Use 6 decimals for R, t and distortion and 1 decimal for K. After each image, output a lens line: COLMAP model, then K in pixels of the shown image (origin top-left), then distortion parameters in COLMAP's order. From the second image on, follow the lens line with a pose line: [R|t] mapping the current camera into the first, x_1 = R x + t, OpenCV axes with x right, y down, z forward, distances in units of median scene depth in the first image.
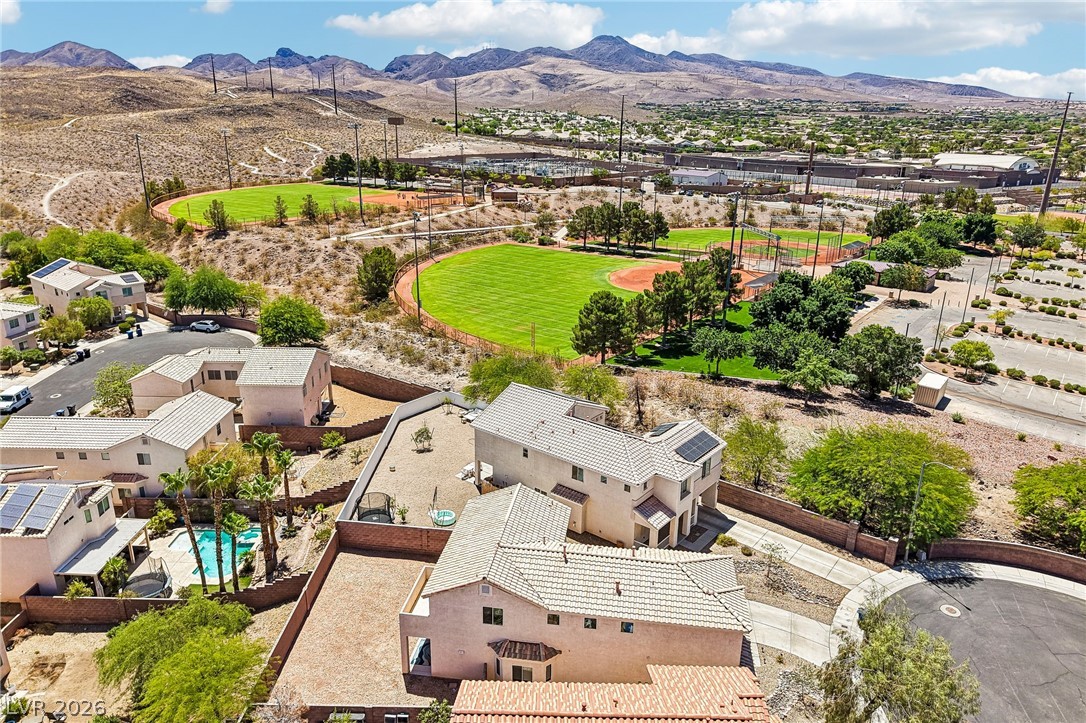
lens RADIAL K [[722.2, 0, 543.1], [0, 722.2, 365.3], [0, 0, 1]] dist [0.008902, -0.008624]
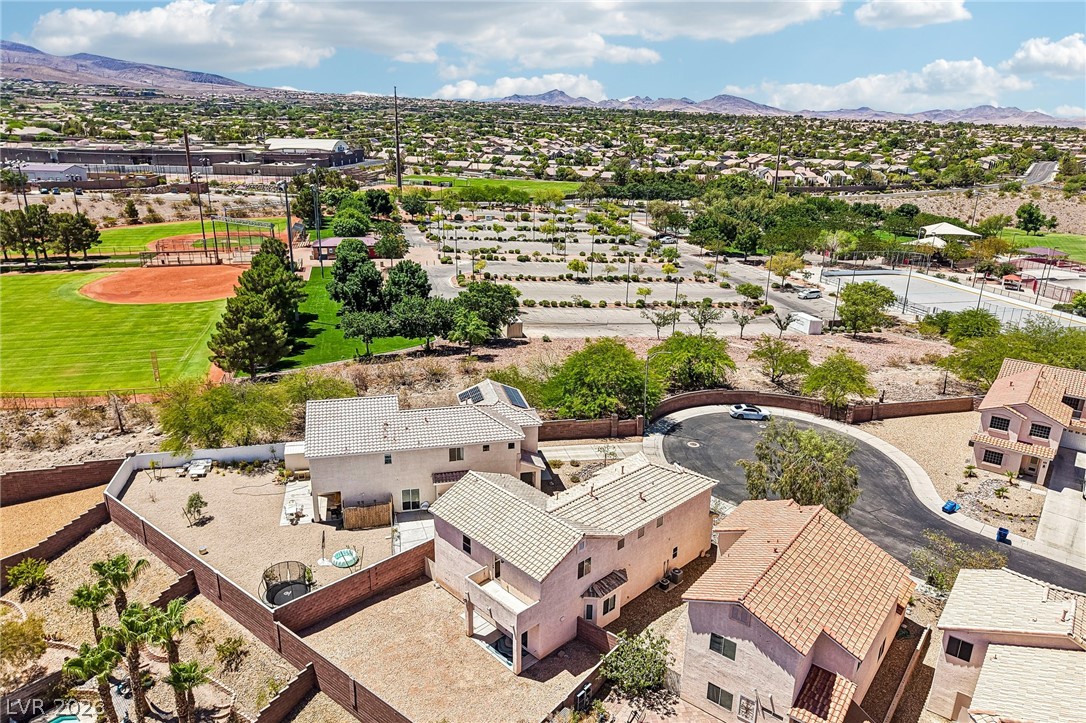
lens RADIAL K [[722.2, 0, 543.3], [0, 722.2, 368.0], [0, 0, 1]] dist [0.008902, -0.008624]
pose [[0.608418, -0.257734, 0.750600, -0.116114], [0.242129, 0.960986, 0.133711, -0.014208], [-0.755779, 0.100390, 0.647086, 0.042828]]
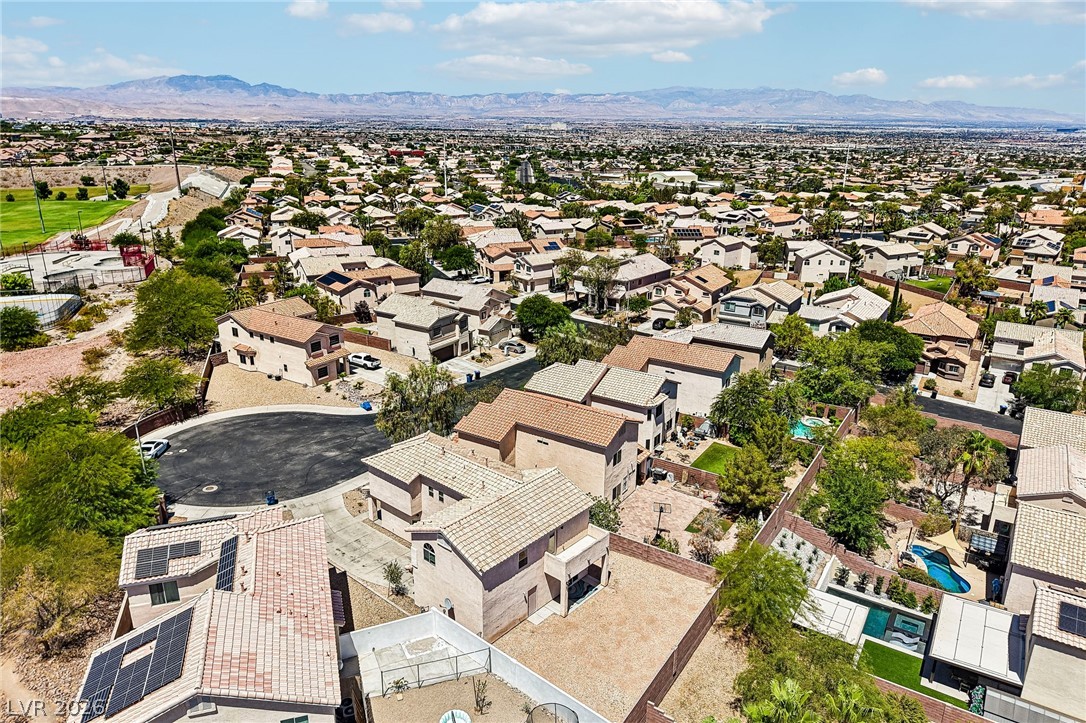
lens RADIAL K [[722.2, 0, 544.4], [0, 722.2, 362.8], [0, 0, 1]] dist [0.008902, -0.008624]
pose [[-0.849078, -0.188372, 0.493541, -0.091037], [0.145474, 0.814765, 0.561245, -0.081325], [-0.507843, 0.548338, -0.664396, 0.238934]]
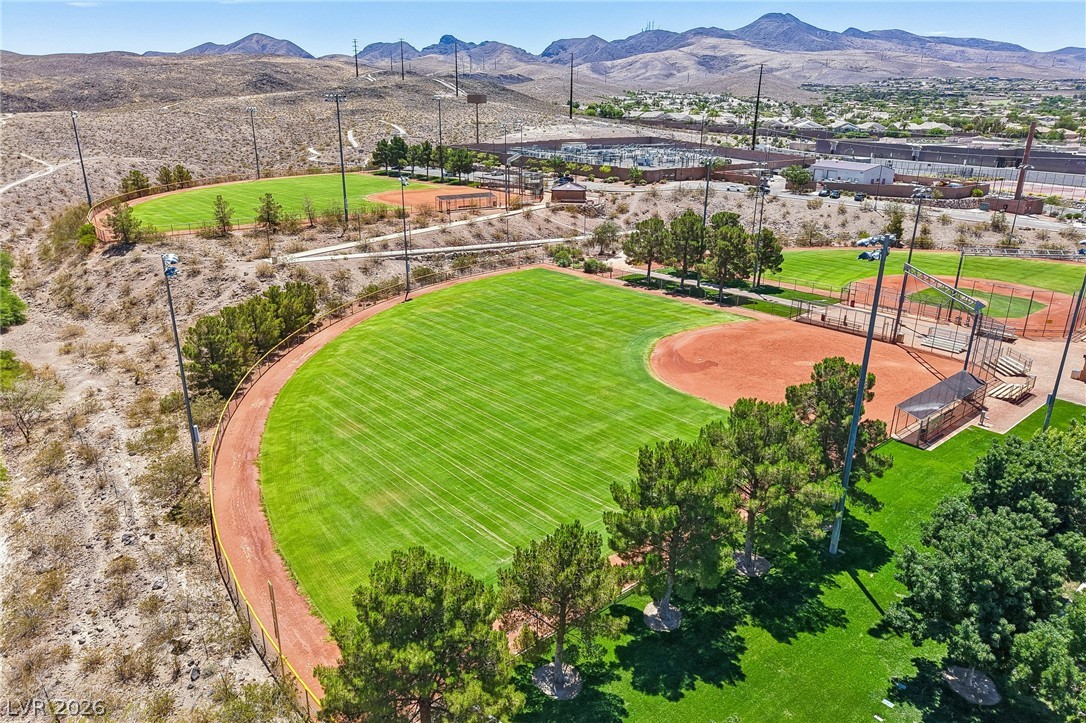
lens RADIAL K [[722.2, 0, 541.7], [0, 722.2, 369.0], [0, 0, 1]] dist [0.008902, -0.008624]
pose [[0.978903, 0.064277, -0.193950, 0.060083], [-0.059800, 0.997793, 0.028856, -0.060238], [0.195377, -0.016649, 0.980587, 0.209750]]
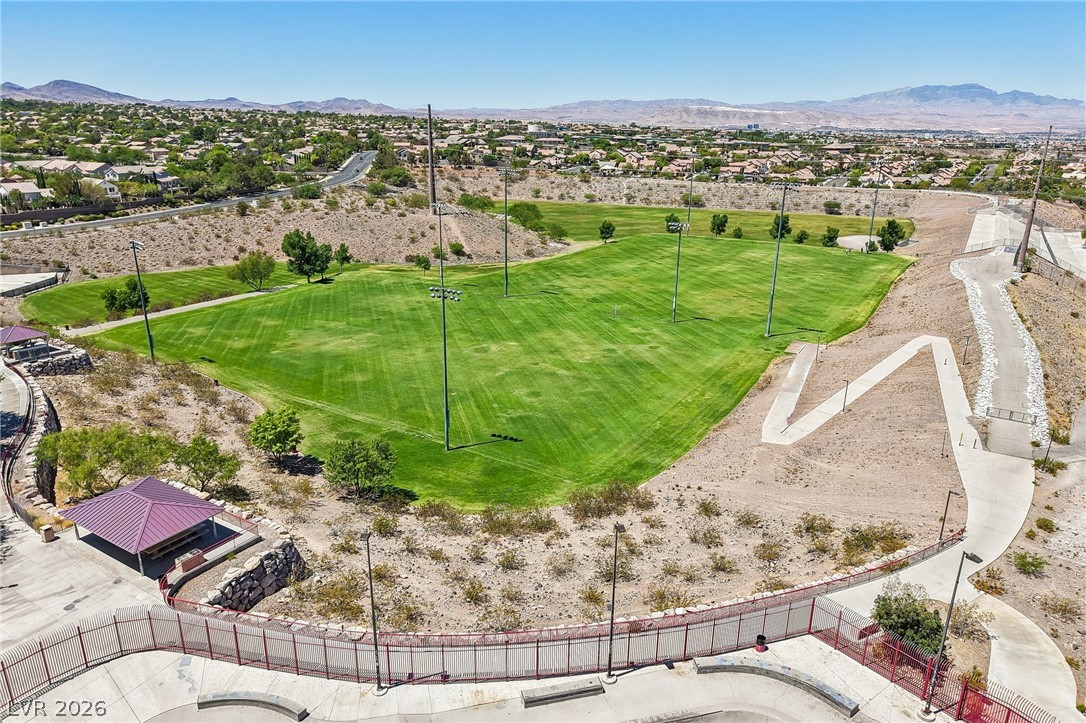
lens RADIAL K [[722.2, 0, 544.2], [0, 722.2, 365.5], [0, 0, 1]] dist [0.008902, -0.008624]
pose [[-0.122881, -0.328863, 0.936349, 0.507199], [0.299321, 0.887281, 0.350911, 0.015426], [-0.946207, 0.323390, -0.010595, 0.007608]]
